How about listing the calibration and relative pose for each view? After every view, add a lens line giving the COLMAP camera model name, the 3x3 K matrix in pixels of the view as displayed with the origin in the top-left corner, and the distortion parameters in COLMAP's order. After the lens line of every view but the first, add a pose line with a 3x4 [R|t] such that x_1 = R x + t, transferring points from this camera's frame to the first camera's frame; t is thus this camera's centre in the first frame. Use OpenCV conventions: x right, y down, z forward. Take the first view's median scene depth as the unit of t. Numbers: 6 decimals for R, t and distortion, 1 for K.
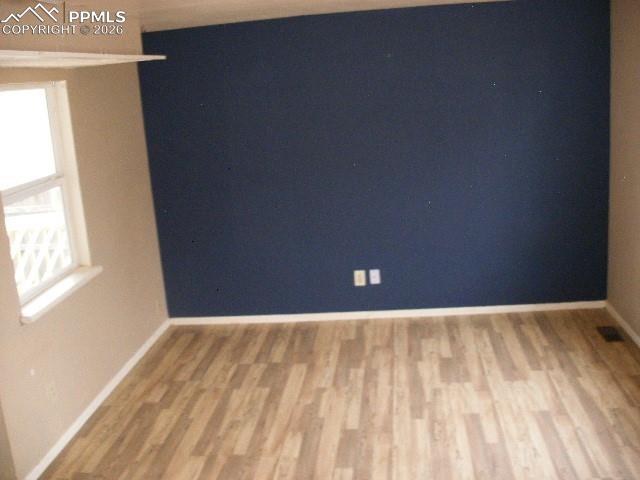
lens RADIAL K [[663.2, 0, 318.8], [0, 663.2, 239.7], [0, 0, 1]] dist [-0.148030, 0.000000]
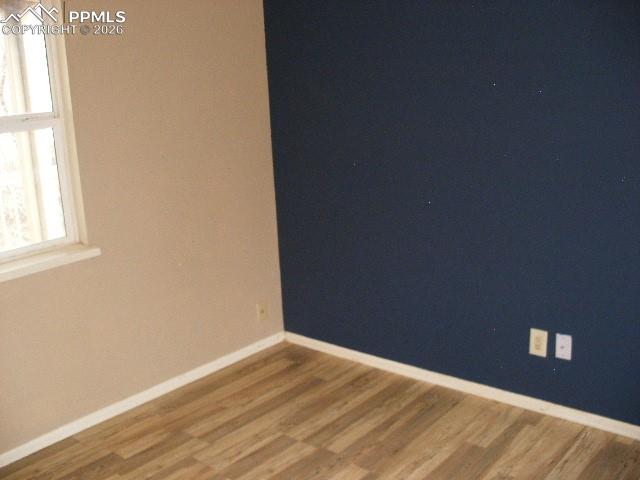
lens RADIAL K [[663.2, 0, 319.3], [0, 663.2, 243.7], [0, 0, 1]] dist [-0.148030, 0.000000]
pose [[0.819862, 0.166975, -0.547673, 0.248248], [-0.140657, 0.985956, 0.090037, -0.061517], [0.555016, 0.003216, 0.831834, 0.542290]]
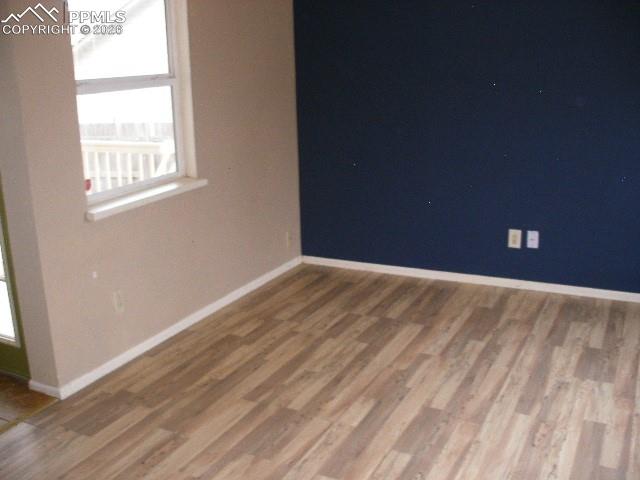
lens RADIAL K [[663.2, 0, 320.1], [0, 663.2, 241.5], [0, 0, 1]] dist [-0.148030, 0.000000]
pose [[0.932042, 0.139180, -0.334554, 0.137099], [-0.122598, 0.989964, 0.070292, 0.041982], [0.340980, -0.024499, 0.939751, 0.179281]]
